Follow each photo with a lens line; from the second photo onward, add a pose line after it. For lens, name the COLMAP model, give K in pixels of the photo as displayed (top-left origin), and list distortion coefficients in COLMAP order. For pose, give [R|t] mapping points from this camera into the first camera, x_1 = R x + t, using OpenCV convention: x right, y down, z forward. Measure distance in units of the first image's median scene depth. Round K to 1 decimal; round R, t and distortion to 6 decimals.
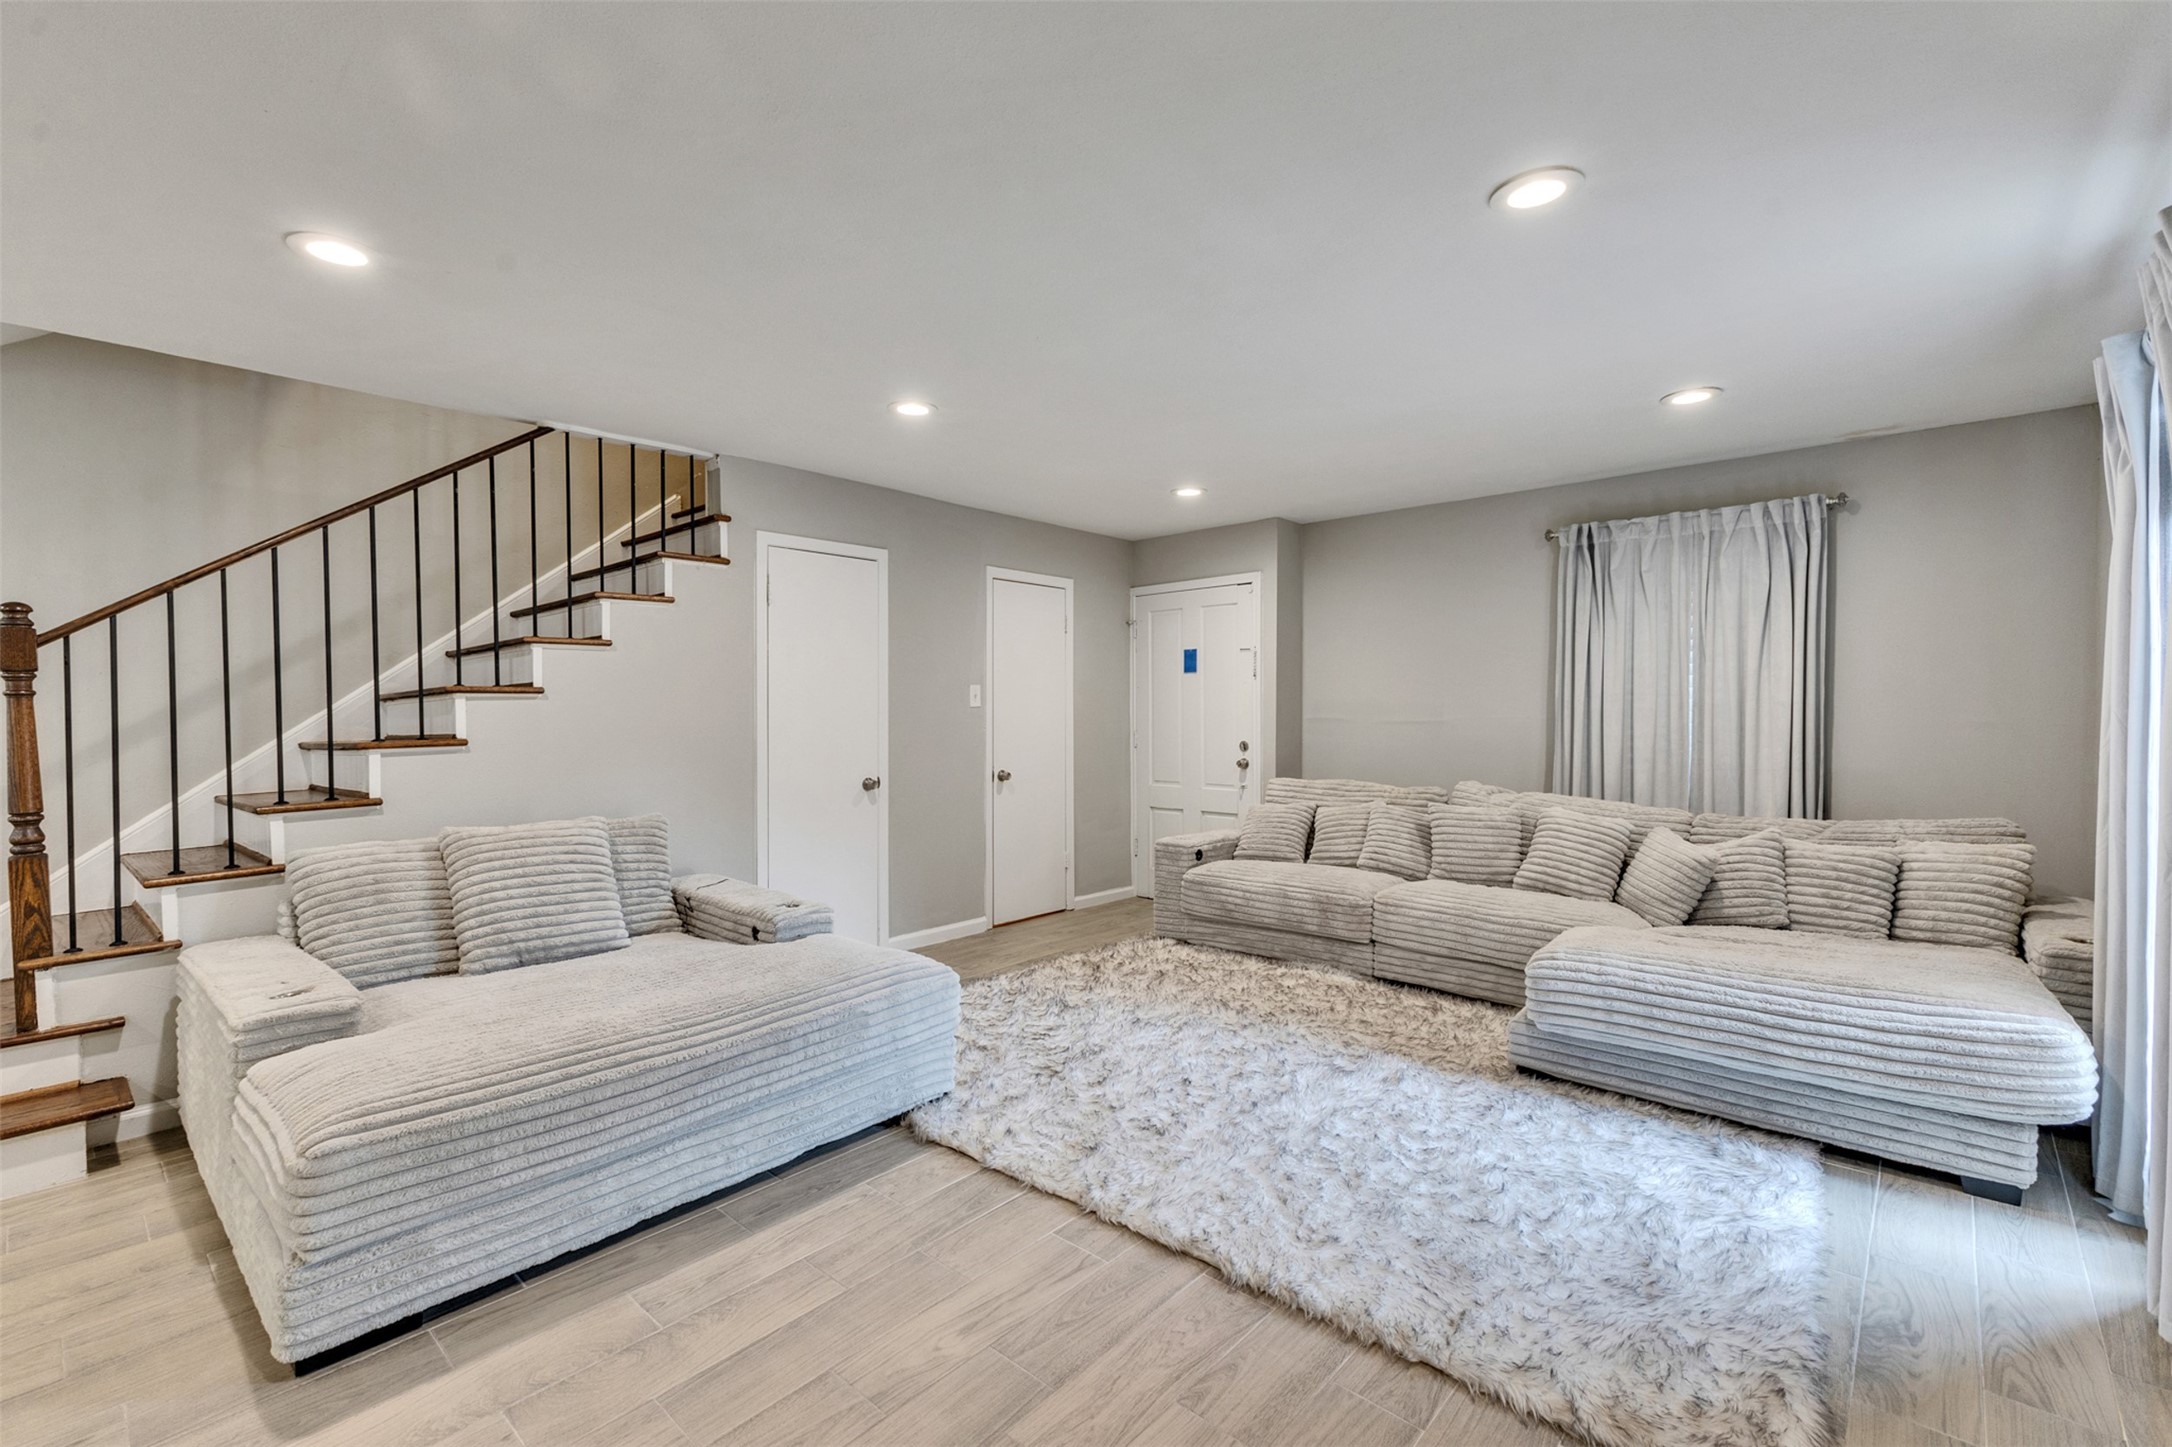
lens RADIAL K [[938.1, 0, 1084.3], [0, 938.1, 717.7], [0, 0, 1]] dist [0.015020, -0.002081]
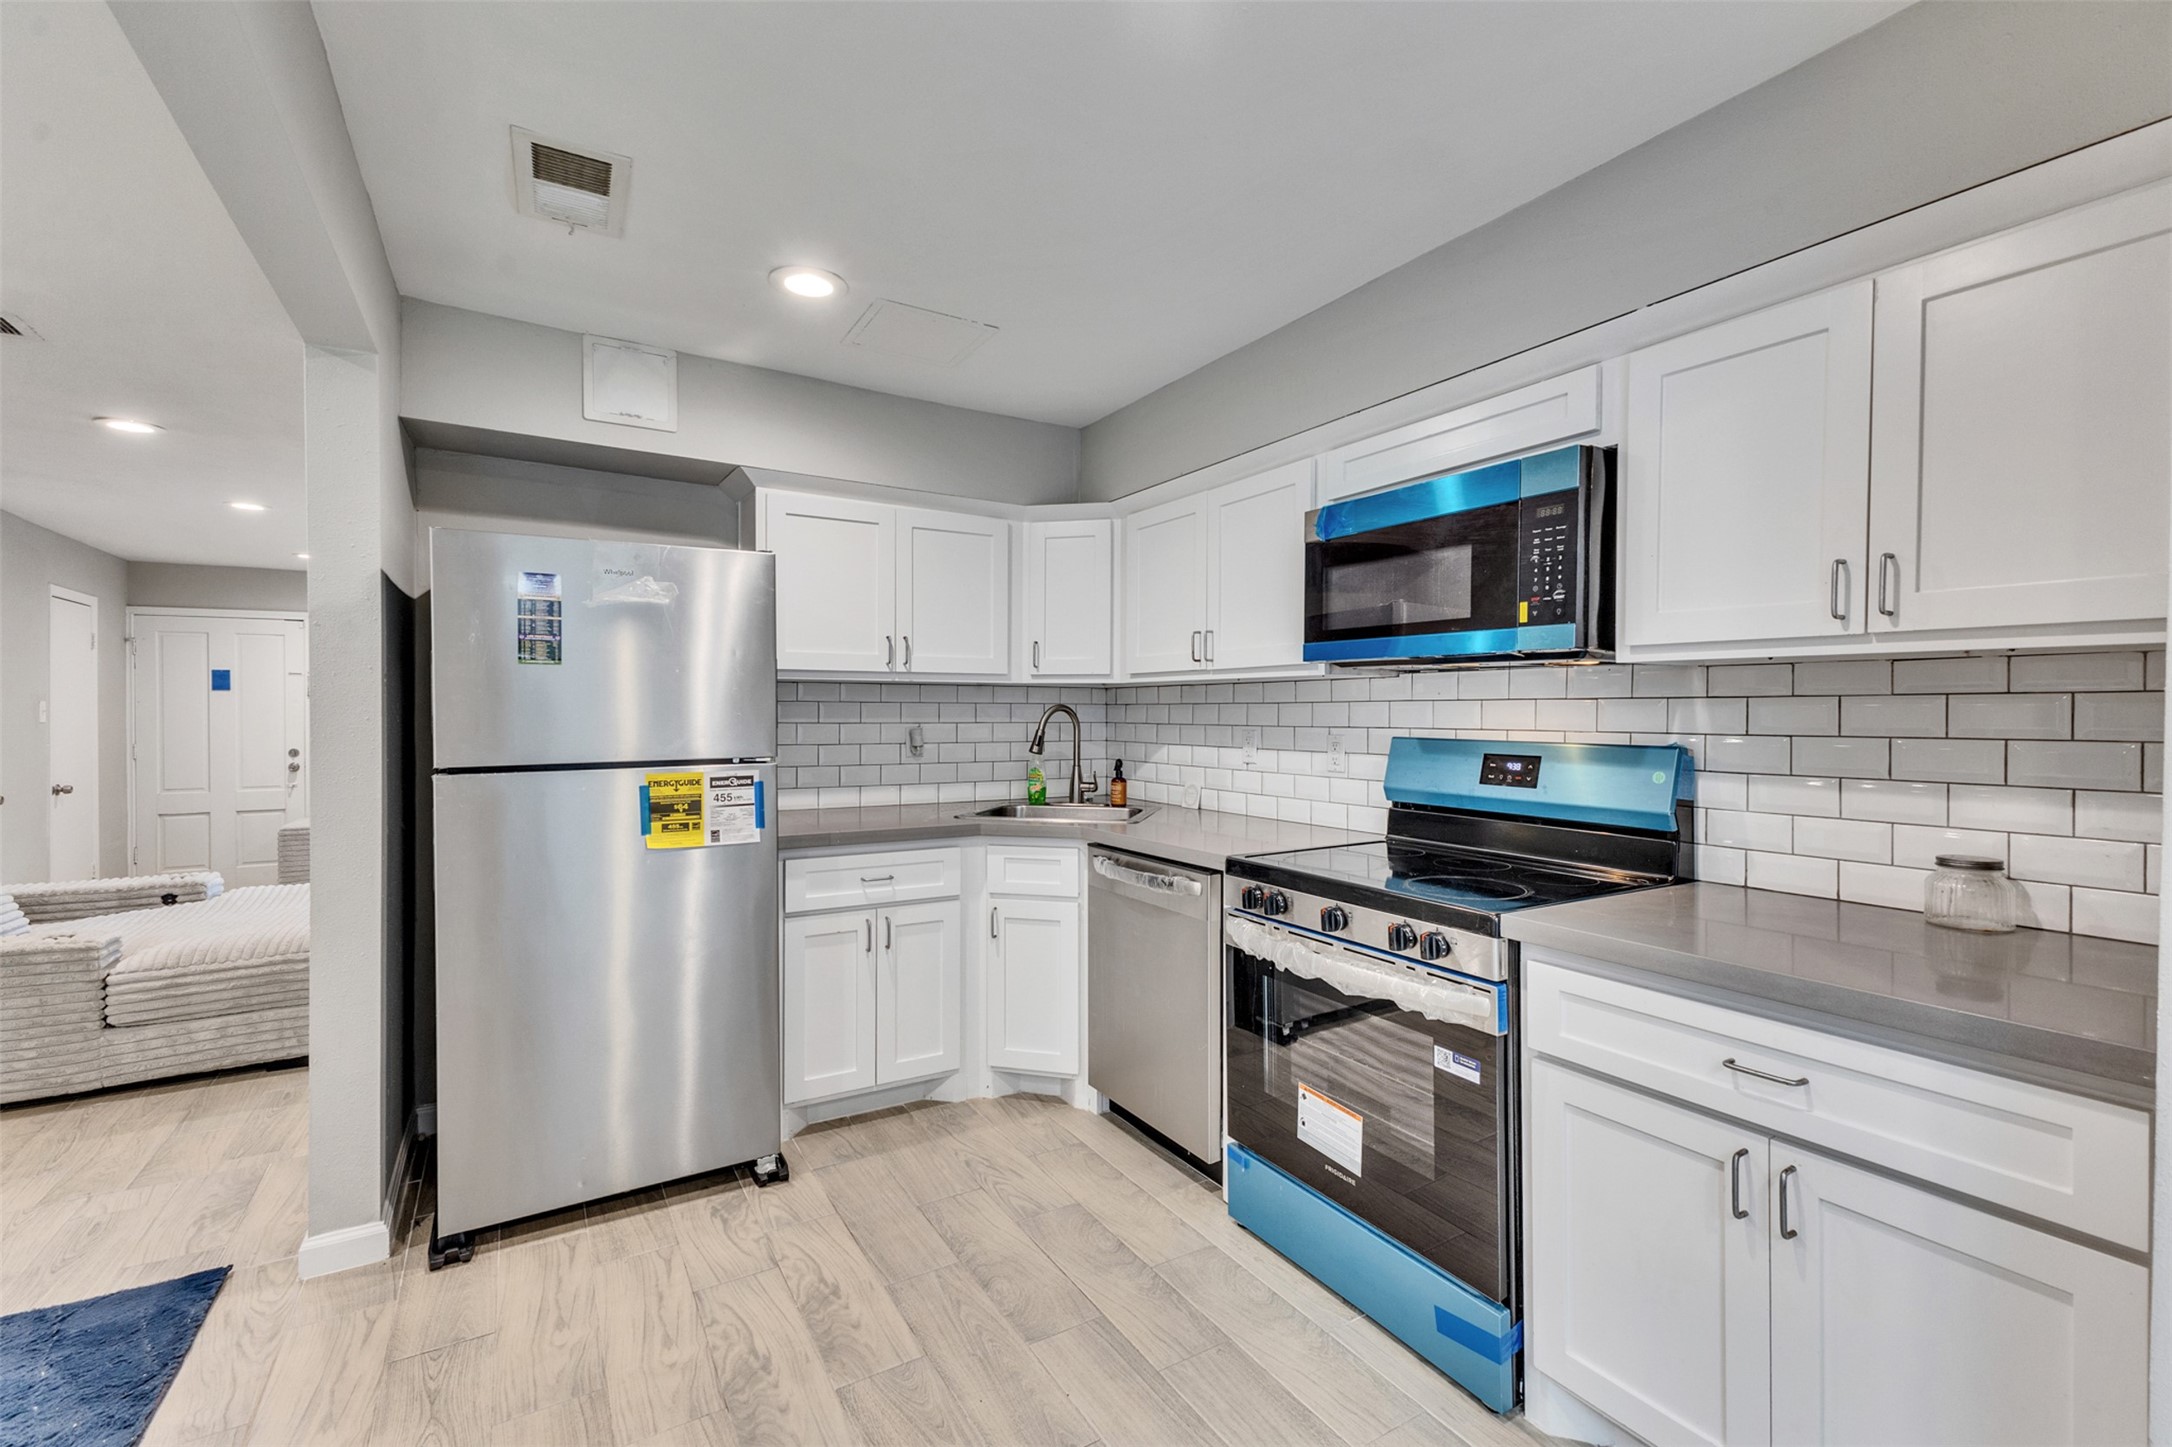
lens RADIAL K [[938.1, 0, 1084.3], [0, 938.1, 717.7], [0, 0, 1]] dist [0.015020, -0.002081]
pose [[0.295909, -0.002452, 0.955213, -1.019850], [0.006411, 0.999979, 0.000581, -0.013374], [-0.955195, 0.005952, 0.295919, -0.505705]]
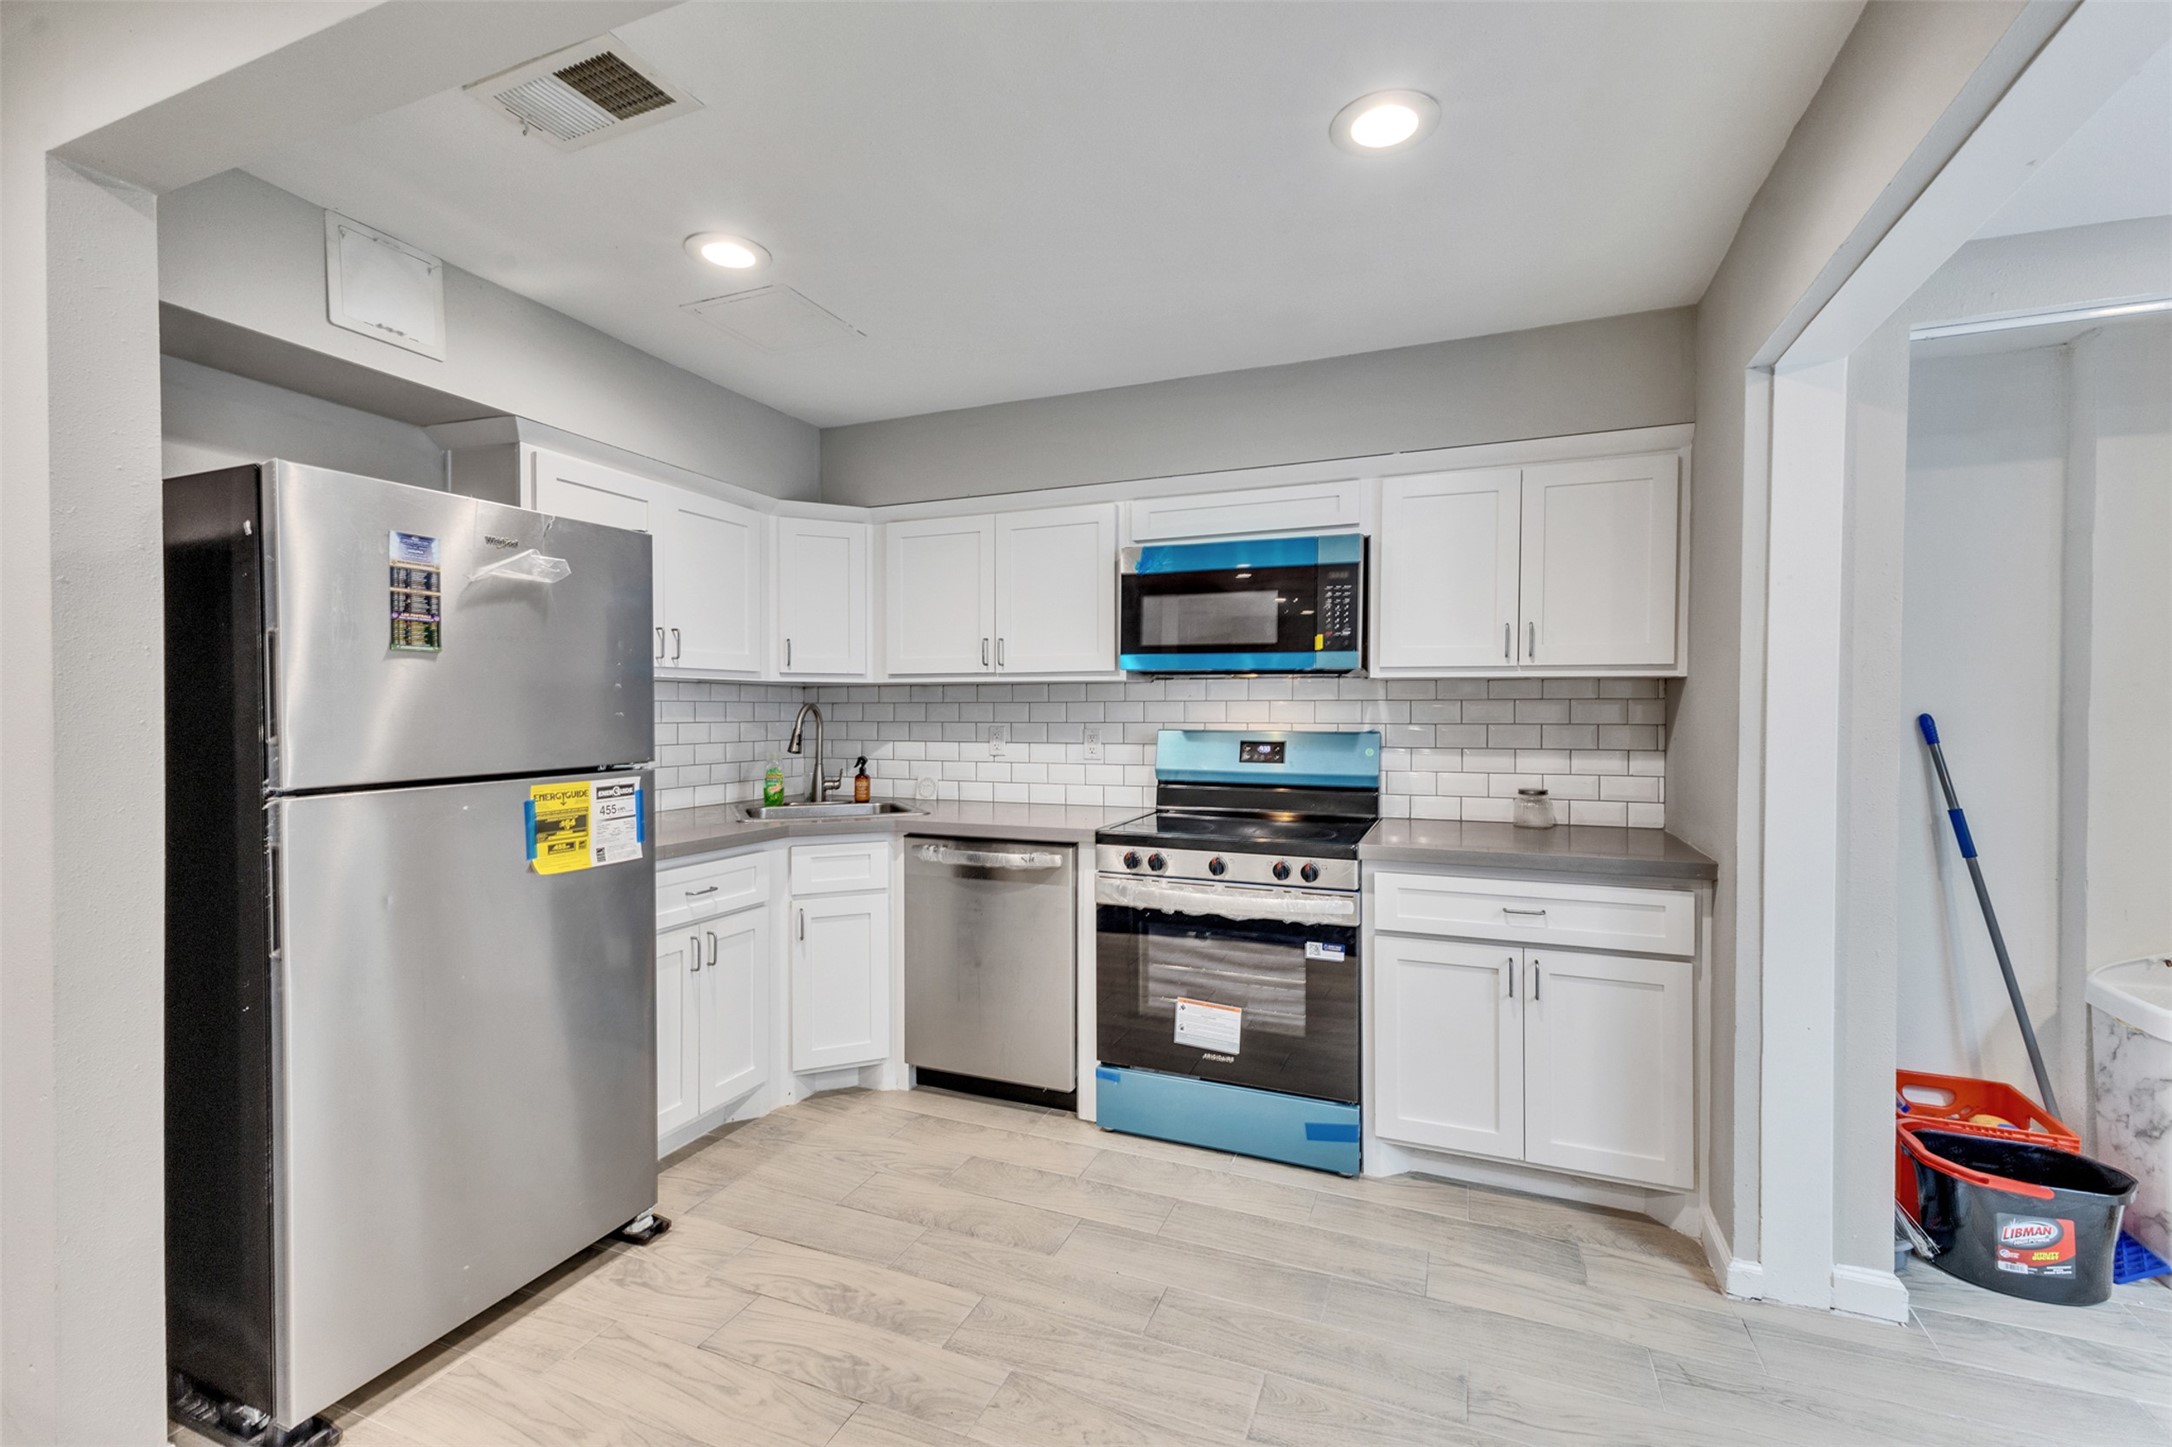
lens RADIAL K [[938.1, 0, 1084.3], [0, 938.1, 717.7], [0, 0, 1]] dist [0.015020, -0.002081]
pose [[-0.331182, -0.004365, 0.943557, -1.097164], [0.010297, 0.999913, 0.008240, -0.016412], [-0.943511, 0.012445, -0.331108, -0.182208]]
